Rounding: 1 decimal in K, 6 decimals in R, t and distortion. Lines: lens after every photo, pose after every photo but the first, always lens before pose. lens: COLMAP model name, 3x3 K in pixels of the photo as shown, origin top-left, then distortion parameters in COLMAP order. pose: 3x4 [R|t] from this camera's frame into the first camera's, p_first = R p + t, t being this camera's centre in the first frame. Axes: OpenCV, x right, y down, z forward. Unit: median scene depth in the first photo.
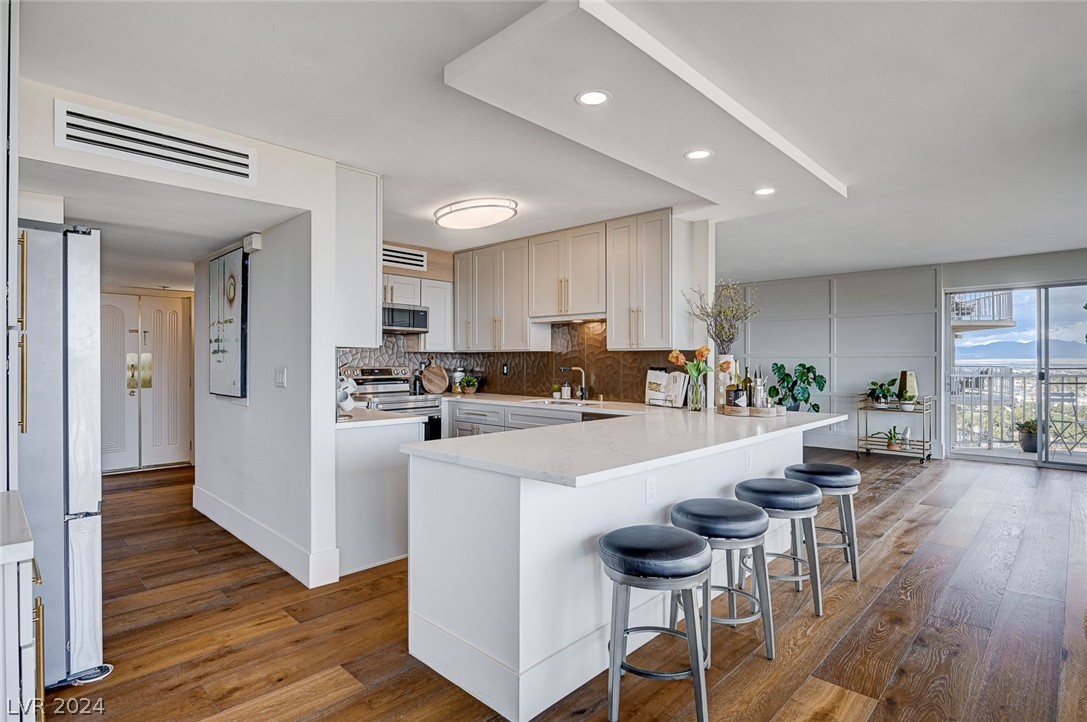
lens RADIAL K [[558.3, 0, 543.5], [0, 558.3, 361.0], [0, 0, 1]] dist [-0.005410, 0.000250]
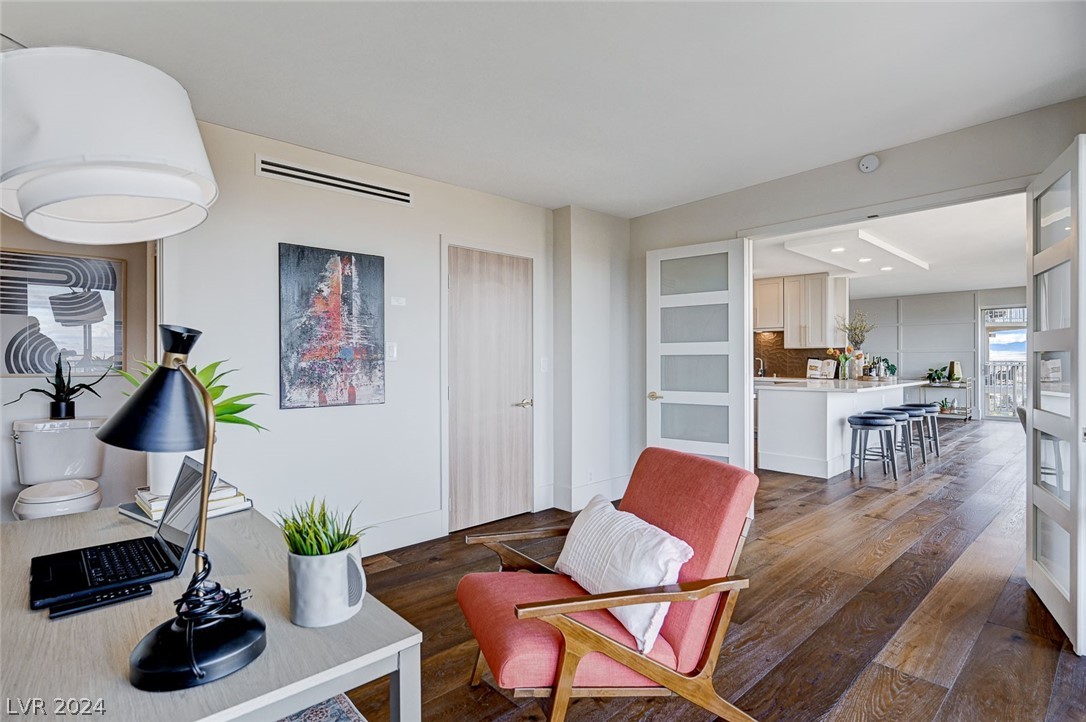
lens RADIAL K [[530.3, 0, 543.0], [0, 530.3, 361.0], [0, 0, 1]] dist [0.001725, 0.000037]
pose [[0.998035, -0.003532, -0.062553, -0.498921], [0.003642, 0.999992, 0.001645, 0.014384], [0.062547, -0.001870, 0.998040, -0.680861]]
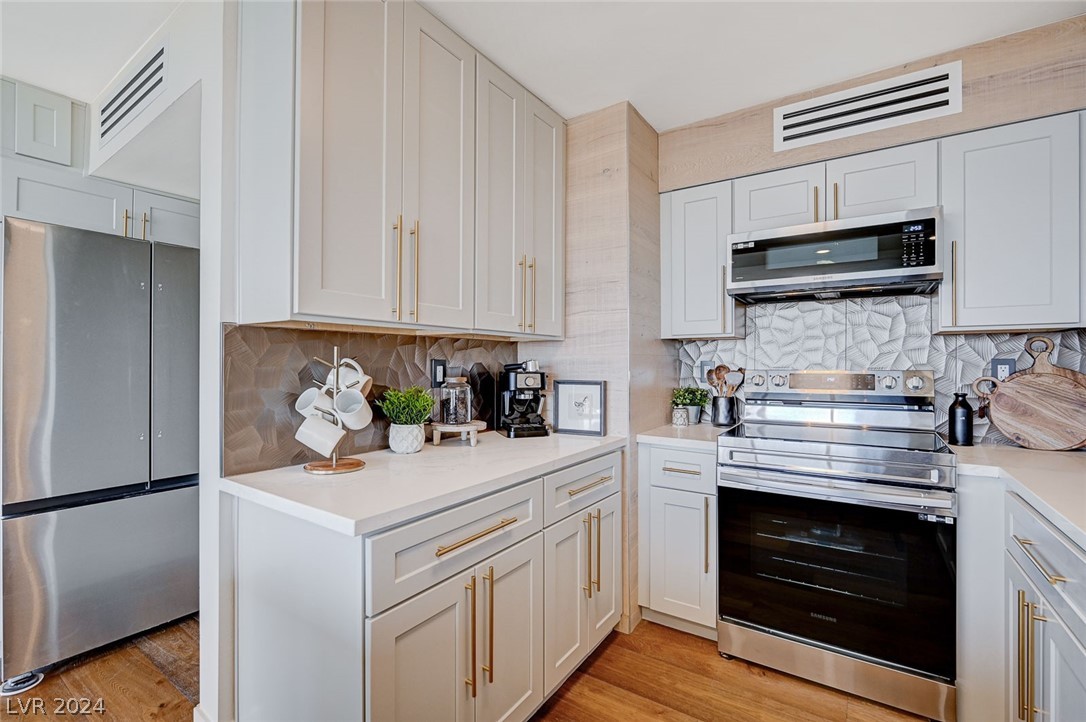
lens RADIAL K [[485.3, 0, 543.0], [0, 485.3, 361.0], [0, 0, 1]] dist [0.000271, -0.000038]
pose [[0.179476, -0.006961, -0.983738, 0.062022], [0.000425, 0.999975, -0.006998, 0.006105], [0.983762, 0.000838, 0.179474, 0.753446]]
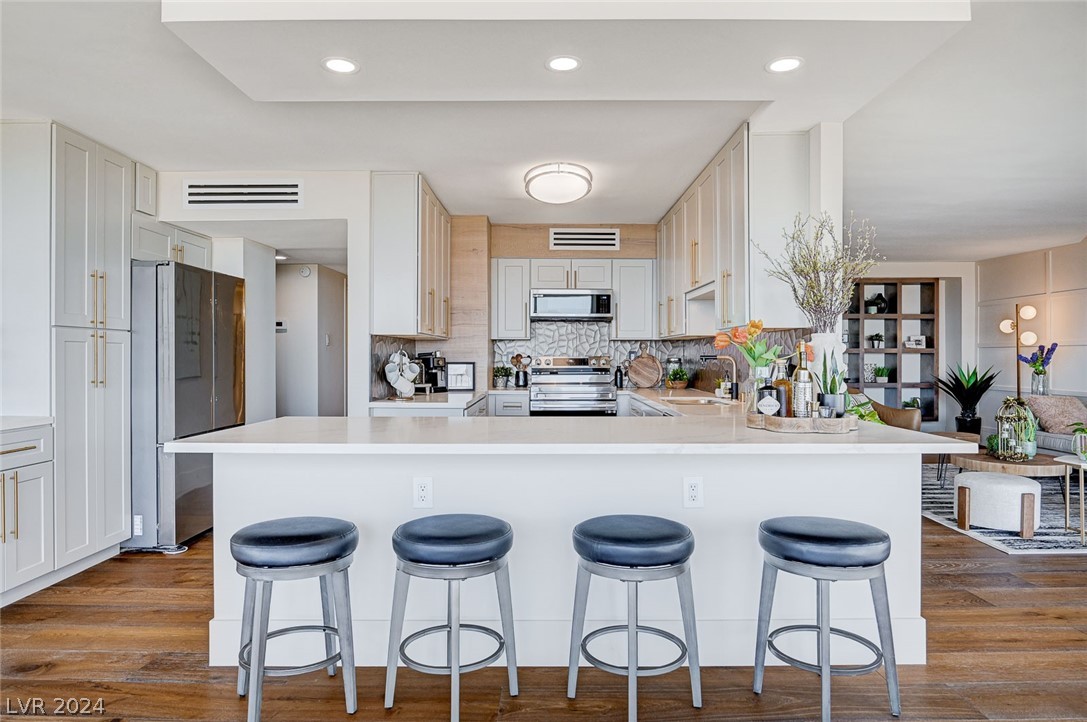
lens RADIAL K [[641.6, 0, 543.5], [0, 641.6, 361.0], [0, 0, 1]] dist [-0.006488, -0.002202]
pose [[0.691636, 0.004825, -0.722230, 0.508356], [0.000686, 0.999973, 0.007337, 0.011176], [0.722246, -0.005570, 0.691614, 0.221260]]
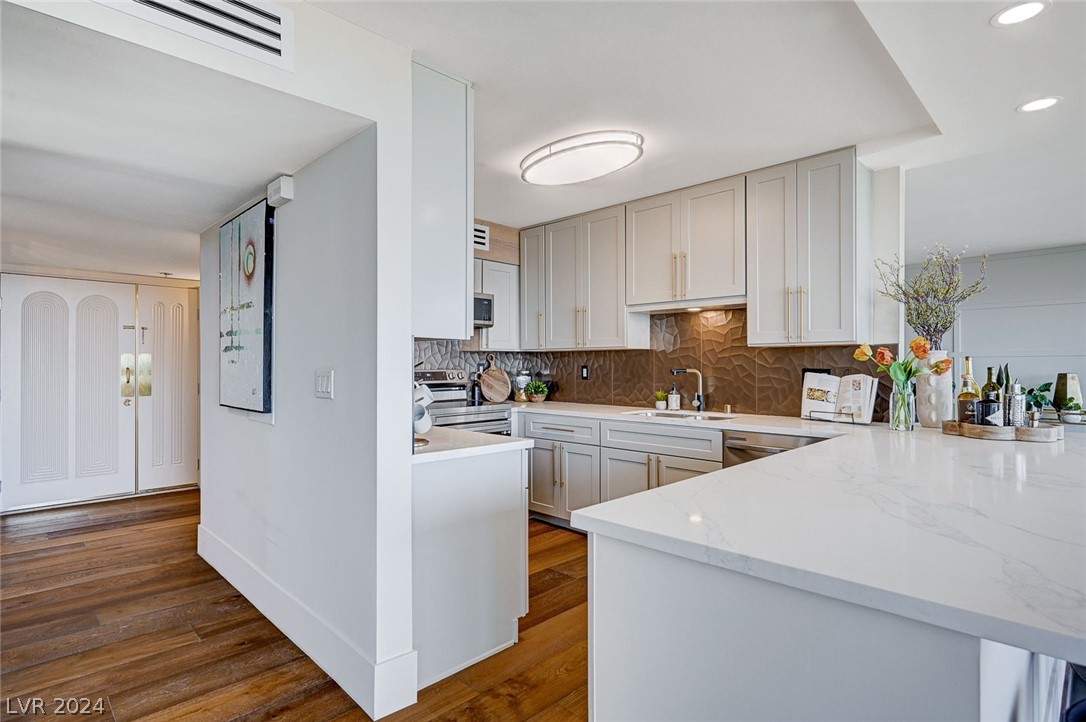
lens RADIAL K [[556.2, 0, 543.0], [0, 556.2, 361.0], [0, 0, 1]] dist [0.012233, -0.000229]
pose [[0.999810, -0.002741, -0.019277, -0.130225], [0.002608, 0.999973, -0.006917, 0.004768], [0.019295, 0.006866, 0.999790, 0.222929]]
